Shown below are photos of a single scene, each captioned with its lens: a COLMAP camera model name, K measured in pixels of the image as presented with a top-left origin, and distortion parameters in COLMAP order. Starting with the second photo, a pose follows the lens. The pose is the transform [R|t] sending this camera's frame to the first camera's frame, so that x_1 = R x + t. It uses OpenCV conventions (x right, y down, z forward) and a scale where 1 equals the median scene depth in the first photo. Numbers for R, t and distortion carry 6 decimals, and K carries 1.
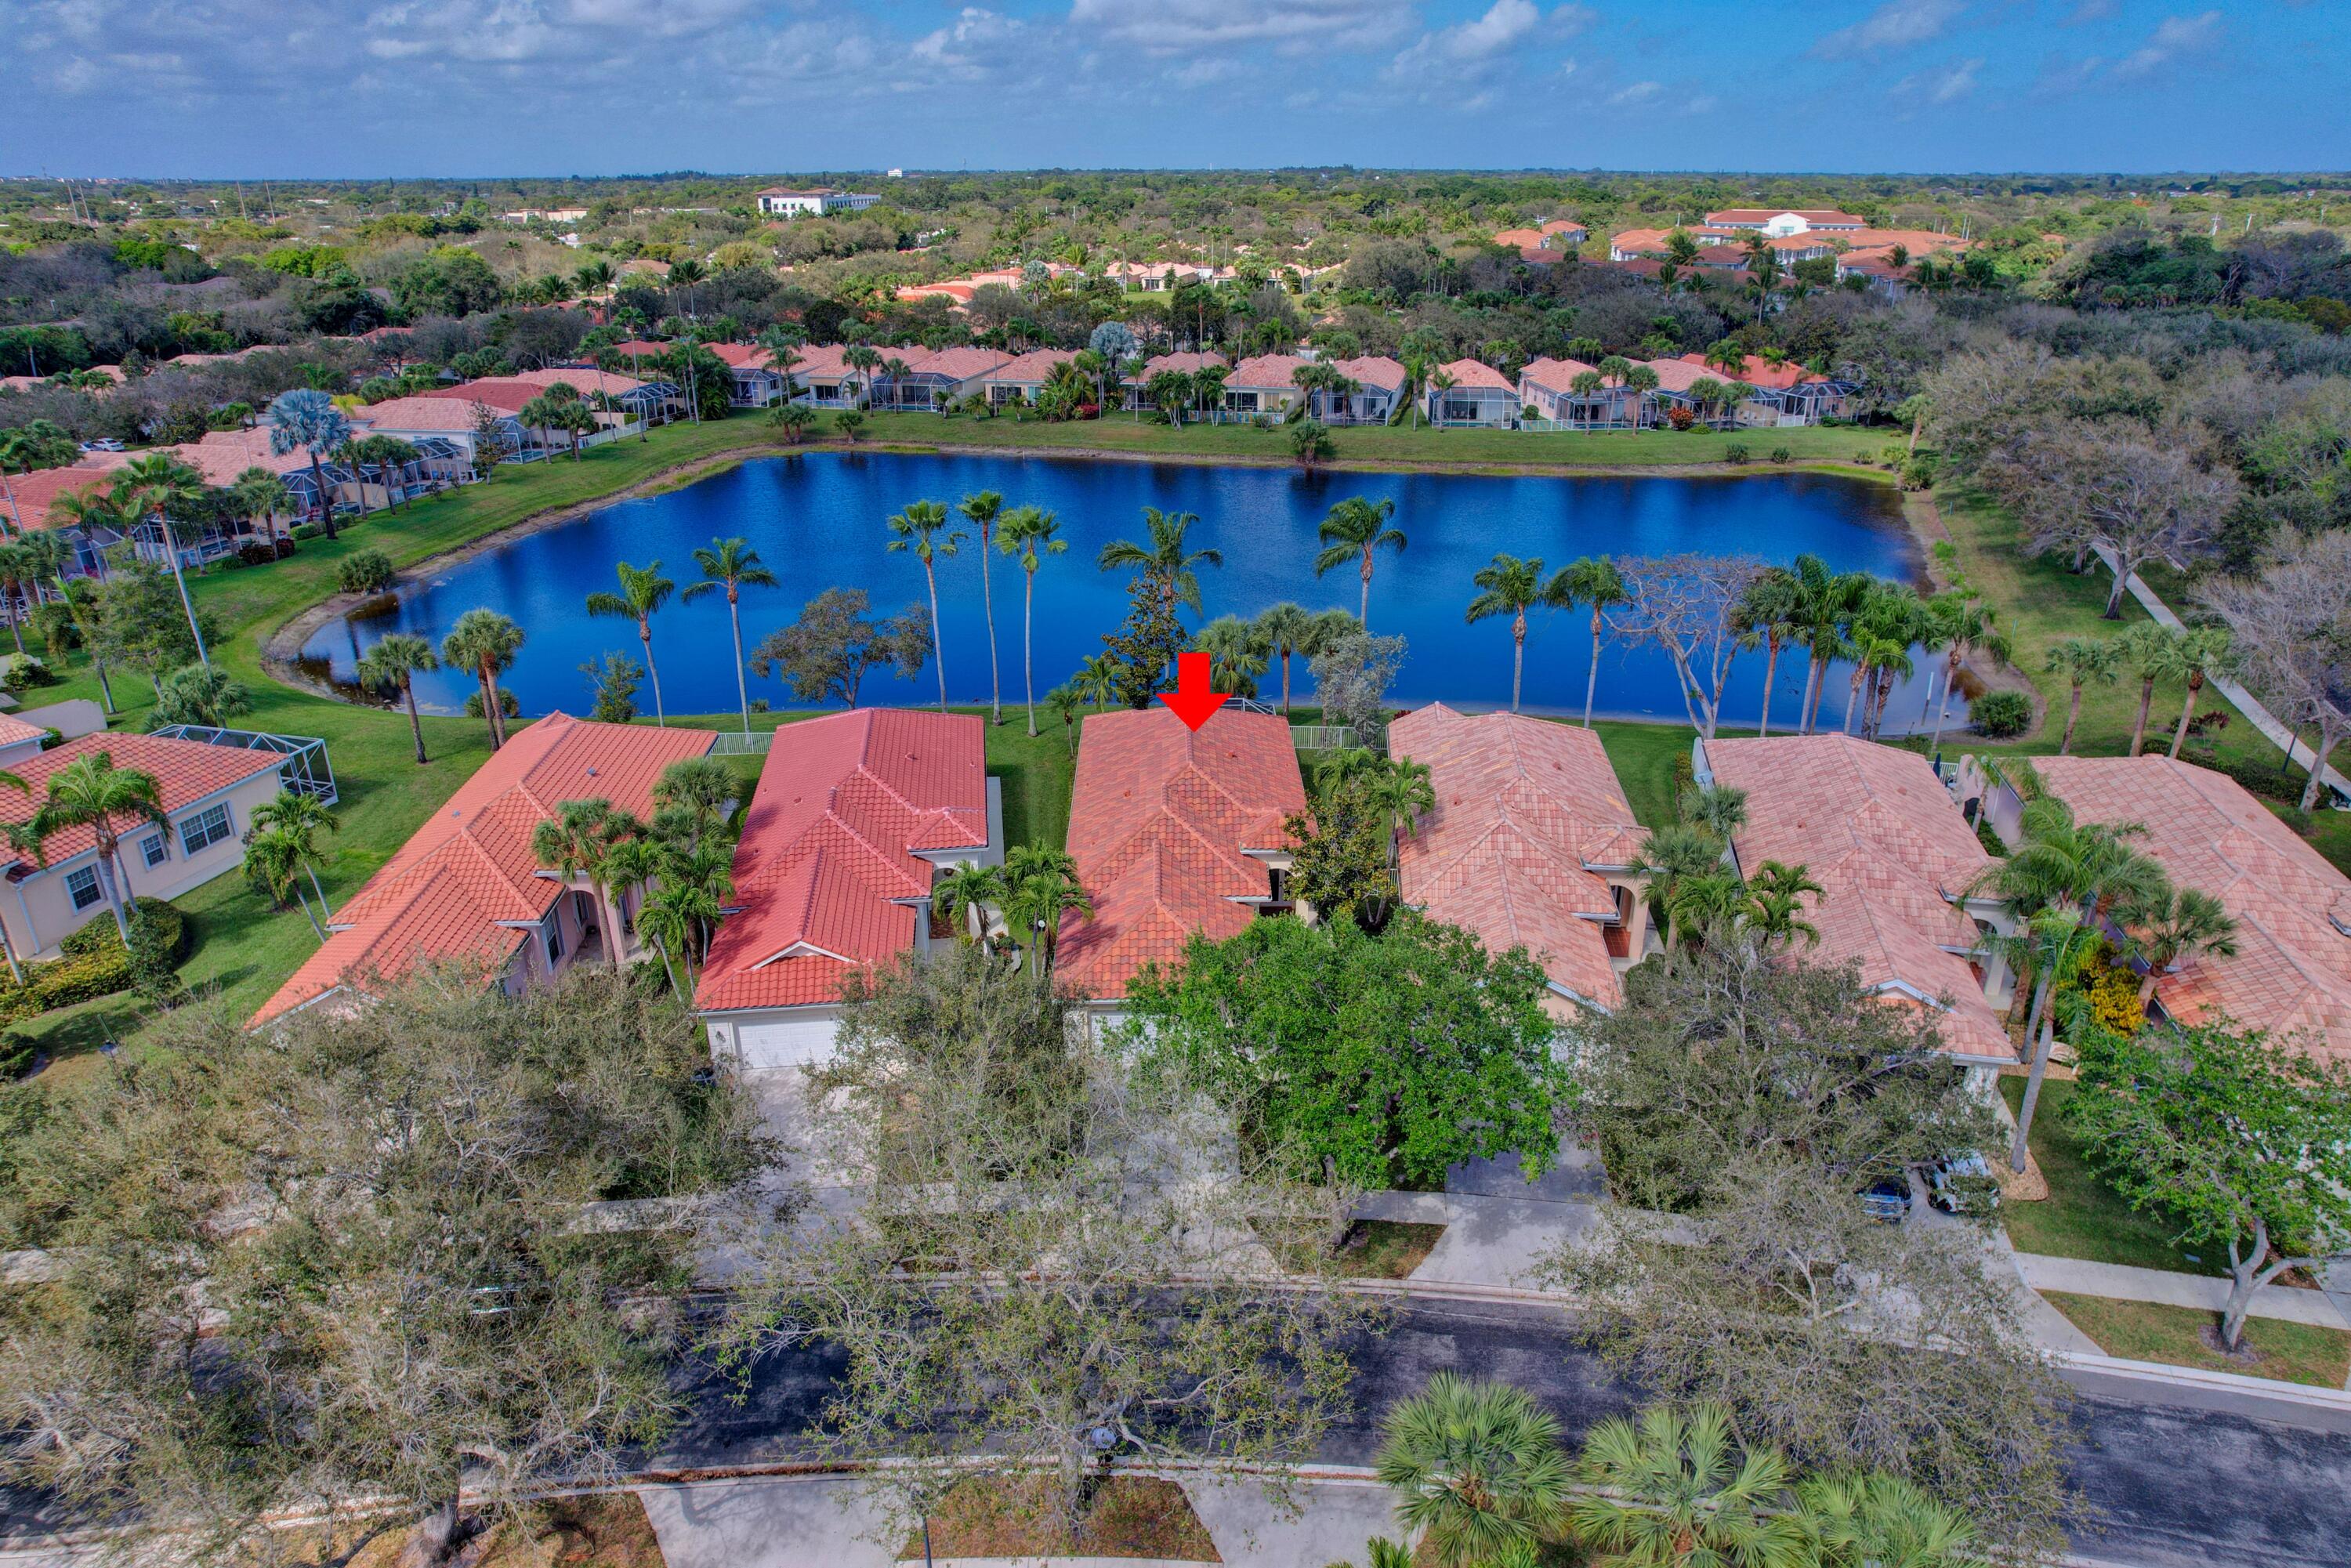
lens RADIAL K [[1553.5, 0, 1175.5], [0, 1553.5, 784.0], [0, 0, 1]] dist [-0.107579, 0.100263]
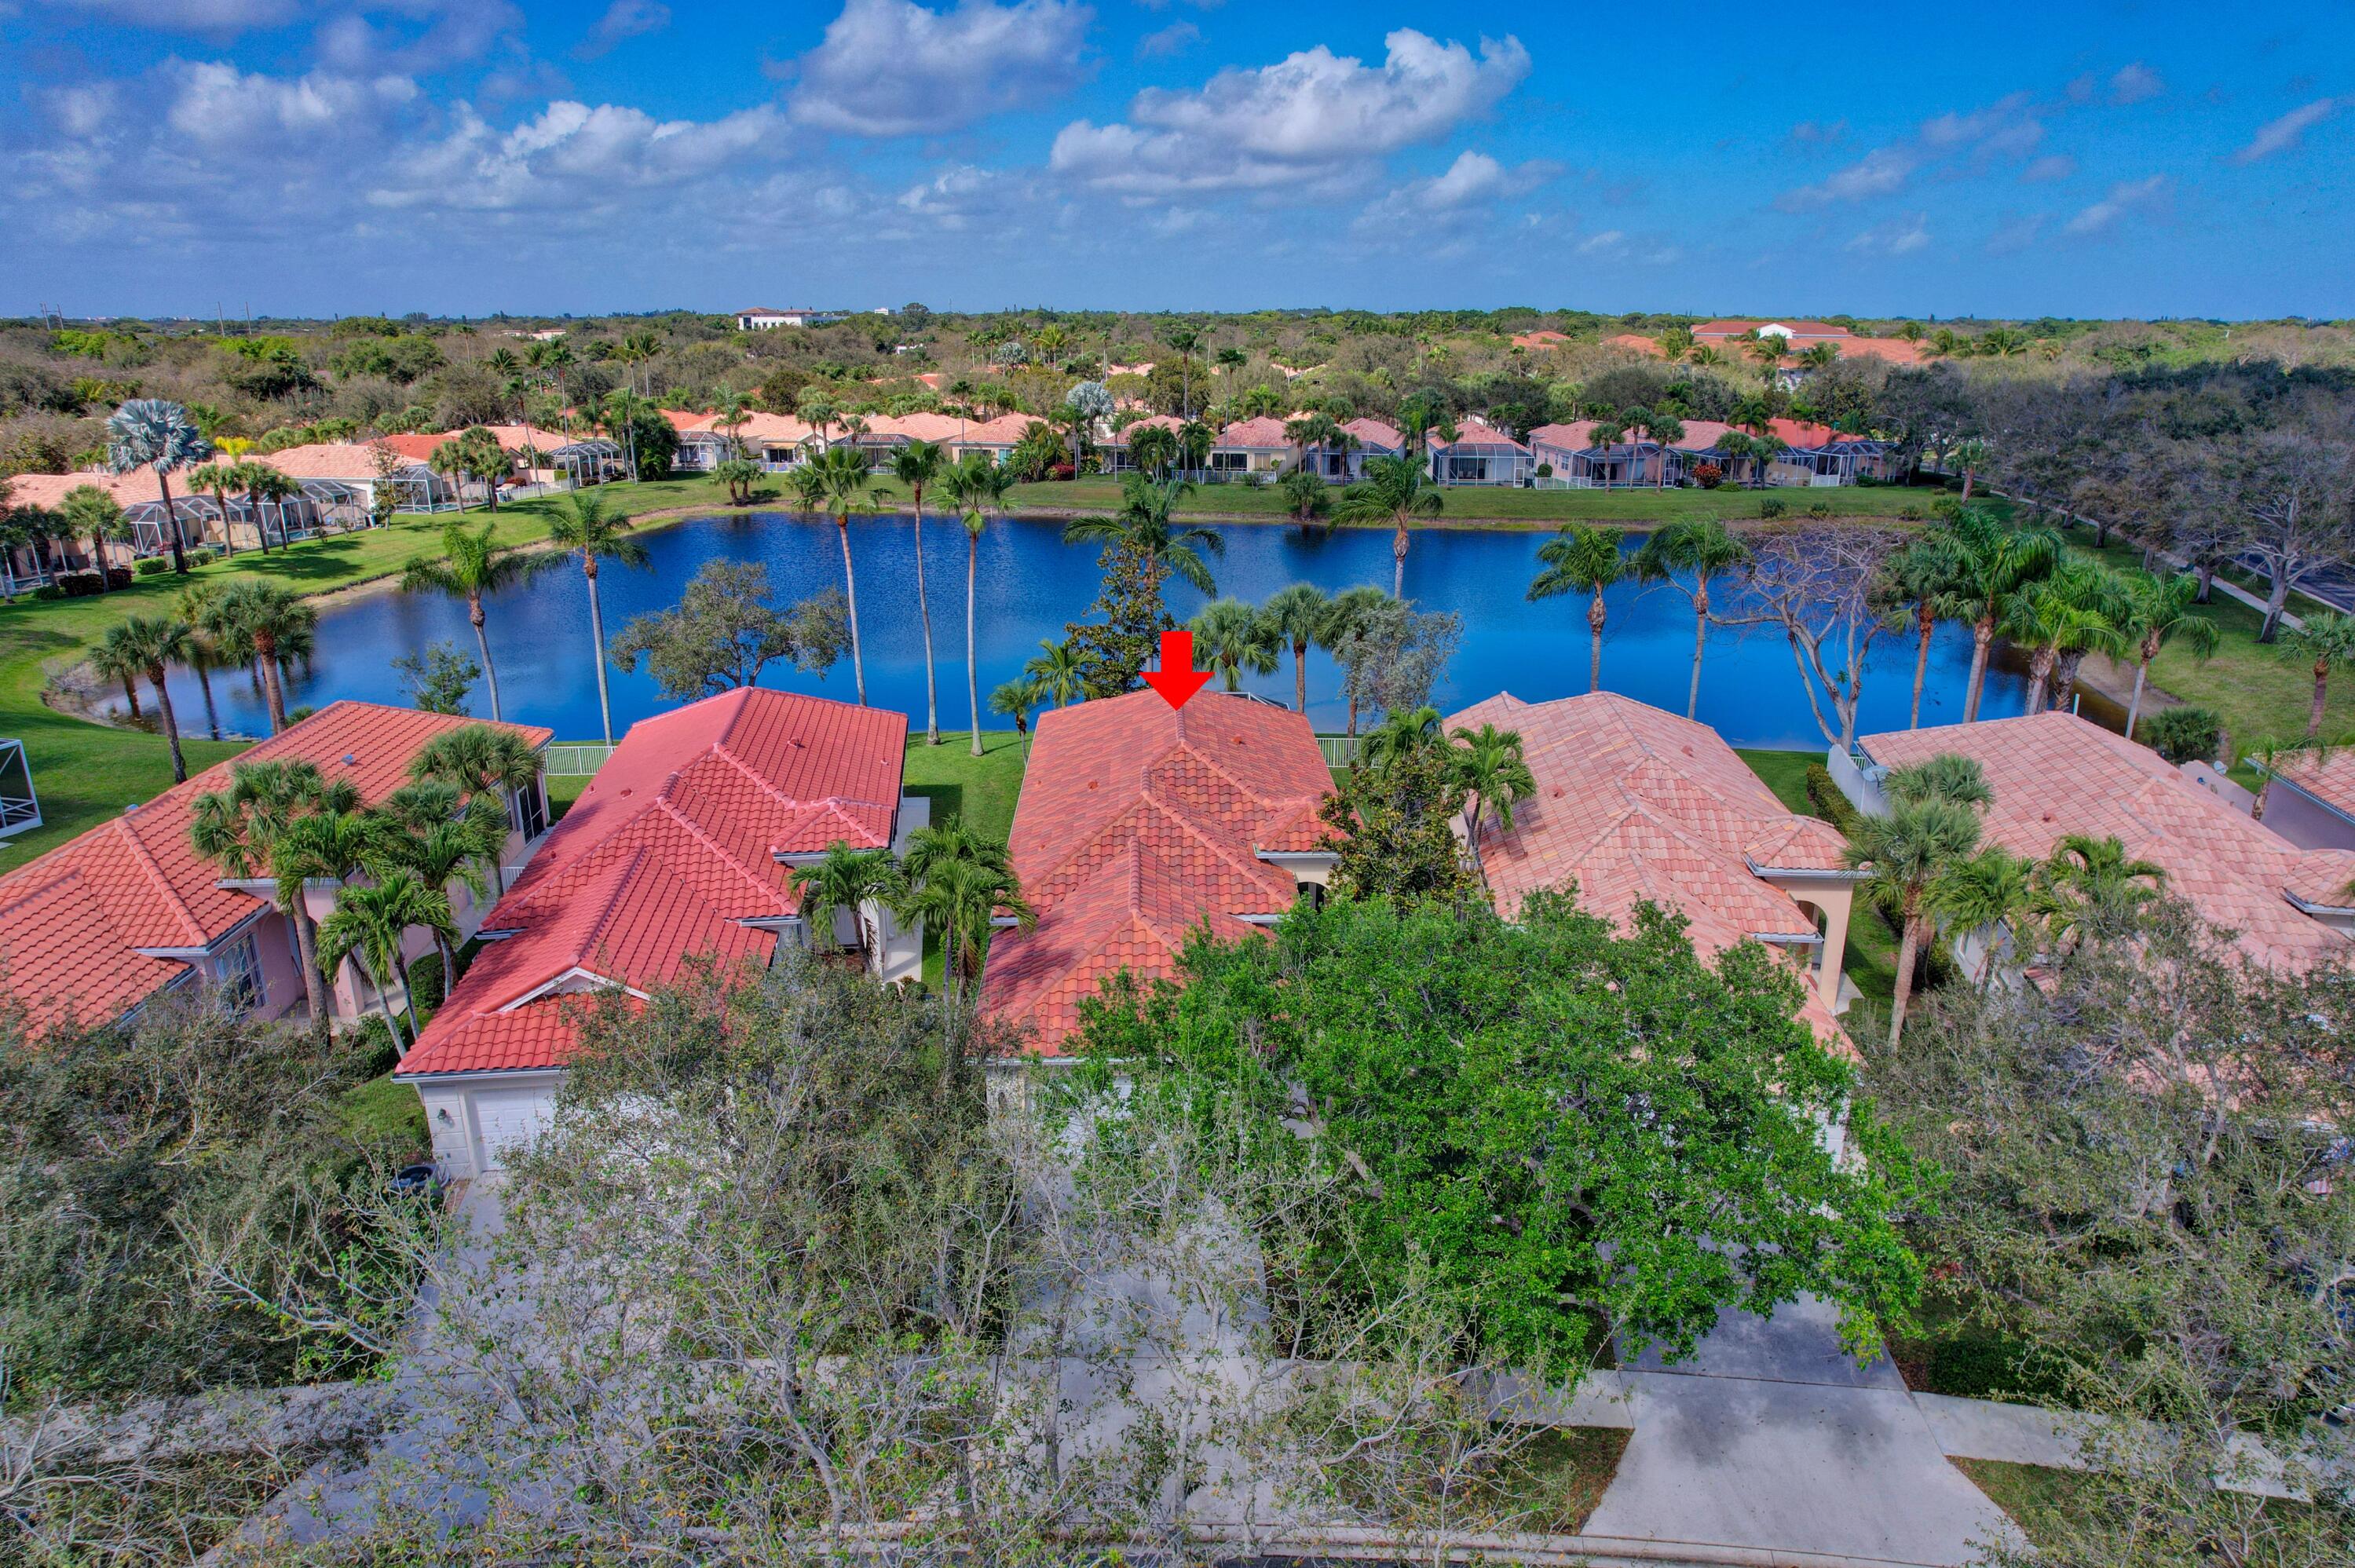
lens RADIAL K [[1556.1, 0, 1177.5], [0, 1556.1, 784.0], [0, 0, 1]] dist [-0.107579, 0.100263]
pose [[0.999916, -0.001729, 0.012846, -0.000595], [0.002815, 0.996383, -0.084935, 0.024778], [-0.012652, 0.084964, 0.996304, 0.109224]]
